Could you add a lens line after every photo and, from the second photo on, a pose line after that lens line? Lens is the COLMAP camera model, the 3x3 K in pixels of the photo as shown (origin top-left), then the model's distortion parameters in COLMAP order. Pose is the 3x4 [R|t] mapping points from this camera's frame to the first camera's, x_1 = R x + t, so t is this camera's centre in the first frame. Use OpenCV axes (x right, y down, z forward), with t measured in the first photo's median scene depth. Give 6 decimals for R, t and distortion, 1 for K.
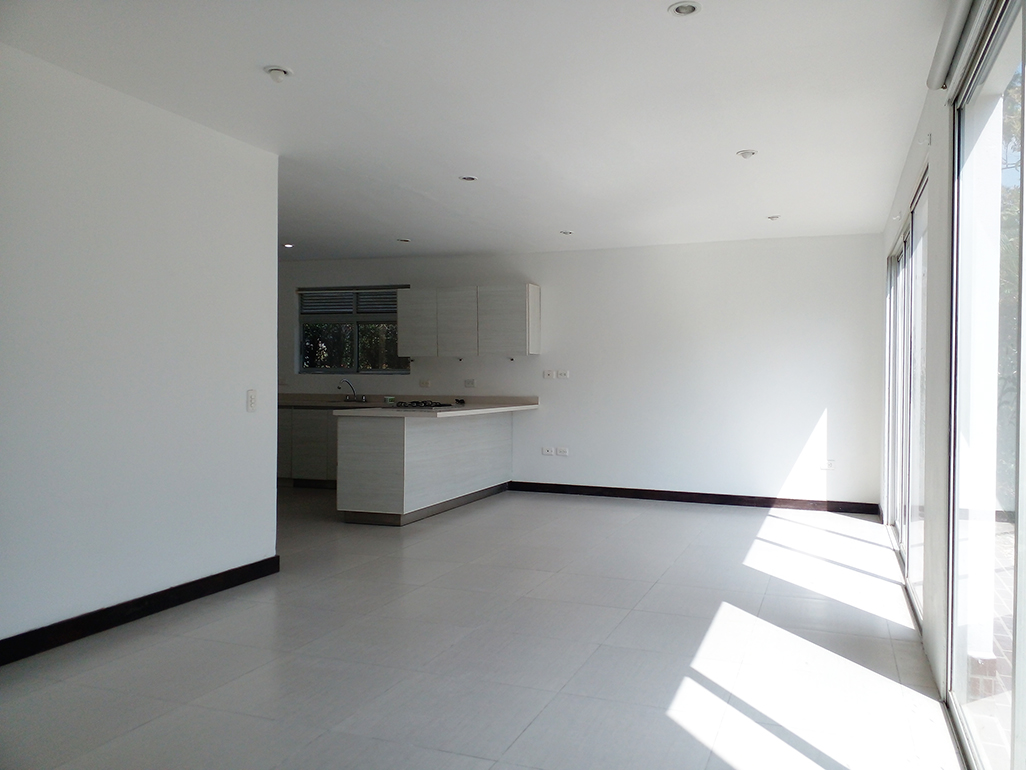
lens RADIAL K [[852.6, 0, 513.0], [0, 852.6, 385.0], [0, 0, 1]] dist [0.165360, -0.318617]
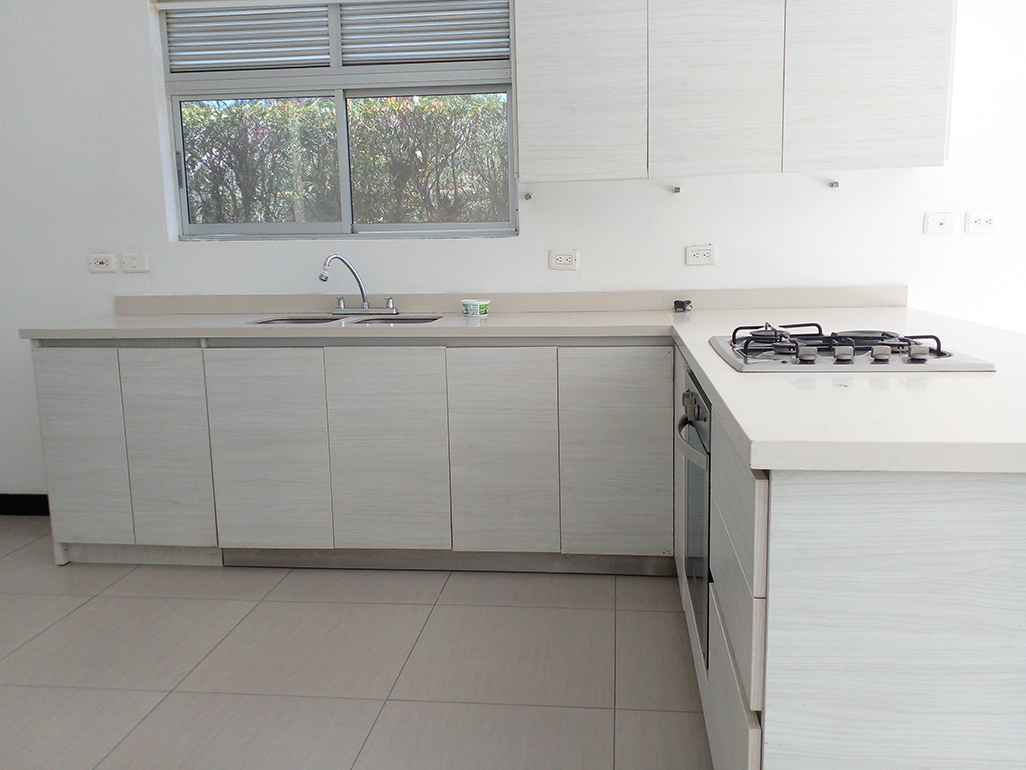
lens RADIAL K [[852.6, 0, 513.0], [0, 852.6, 385.0], [0, 0, 1]] dist [0.165360, -0.318617]
pose [[0.968235, -0.063653, 0.241805, -0.221783], [0.027389, 0.988234, 0.150475, -0.004629], [-0.248538, -0.139073, 0.958586, 0.650036]]
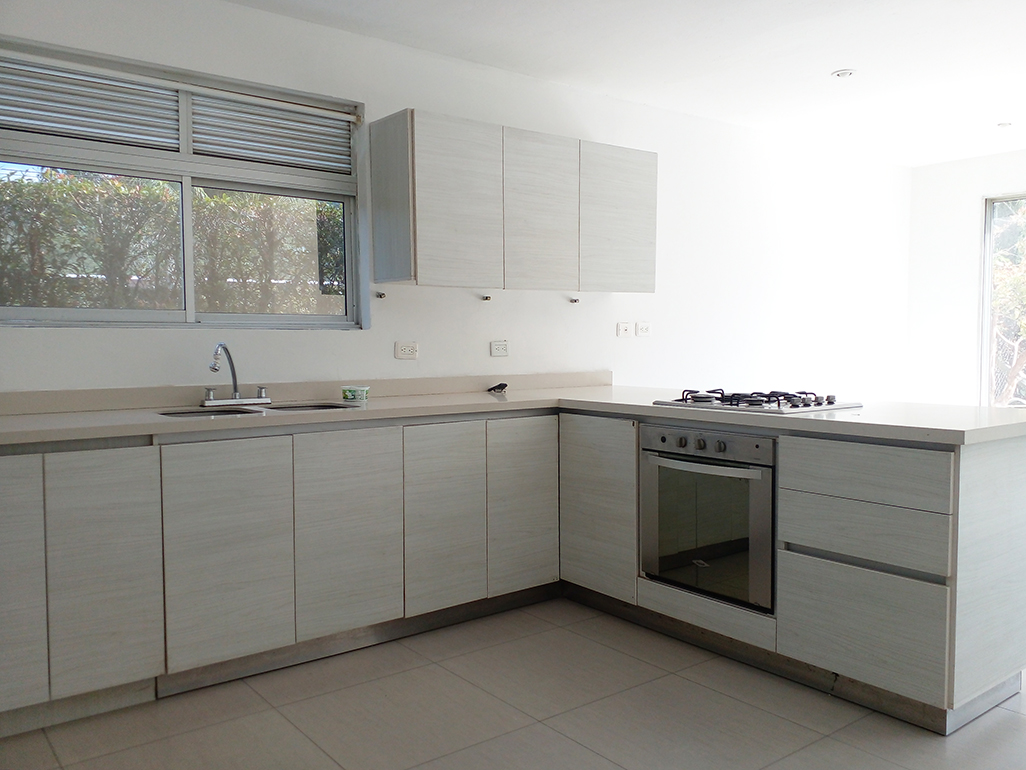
lens RADIAL K [[848.2, 0, 527.3], [0, 848.2, 382.3], [0, 0, 1]] dist [0.091357, -0.104887]
pose [[0.511077, -0.049651, 0.858099, -0.443447], [0.016983, 0.998719, 0.047673, -0.005225], [-0.859367, -0.009791, 0.511266, 0.742768]]
